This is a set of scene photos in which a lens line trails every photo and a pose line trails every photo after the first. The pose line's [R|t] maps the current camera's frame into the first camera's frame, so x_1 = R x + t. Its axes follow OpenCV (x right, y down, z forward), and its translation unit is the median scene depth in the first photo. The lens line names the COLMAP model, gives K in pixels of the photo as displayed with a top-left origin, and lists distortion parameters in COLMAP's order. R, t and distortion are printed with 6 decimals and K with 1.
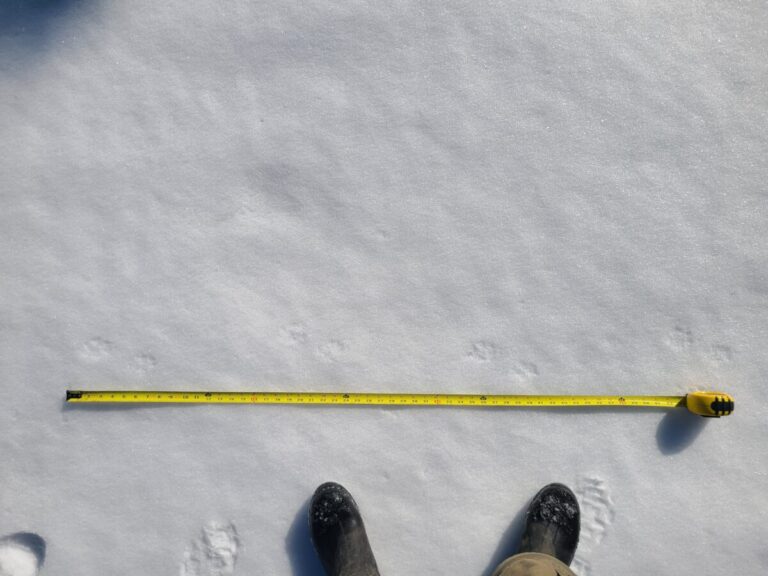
lens RADIAL K [[587.8, 0, 382.1], [0, 587.8, 289.9], [0, 0, 1]] dist [0.043908, 0.001879]
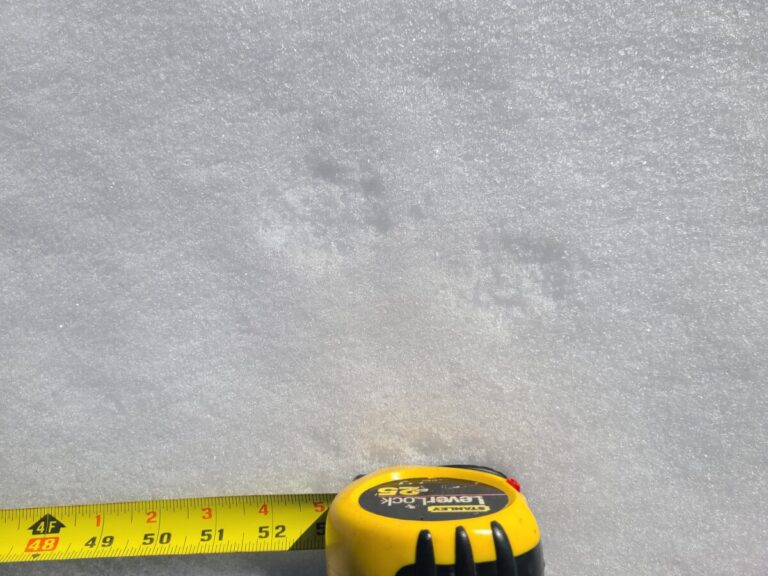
lens RADIAL K [[587.8, 0, 383.8], [0, 587.8, 286.3], [0, 0, 1]] dist [0.043908, 0.001879]
pose [[0.998477, -0.051496, 0.019802, 0.515201], [0.050297, 0.997111, 0.056921, 0.096424], [-0.022676, -0.055838, 0.998182, 0.791372]]
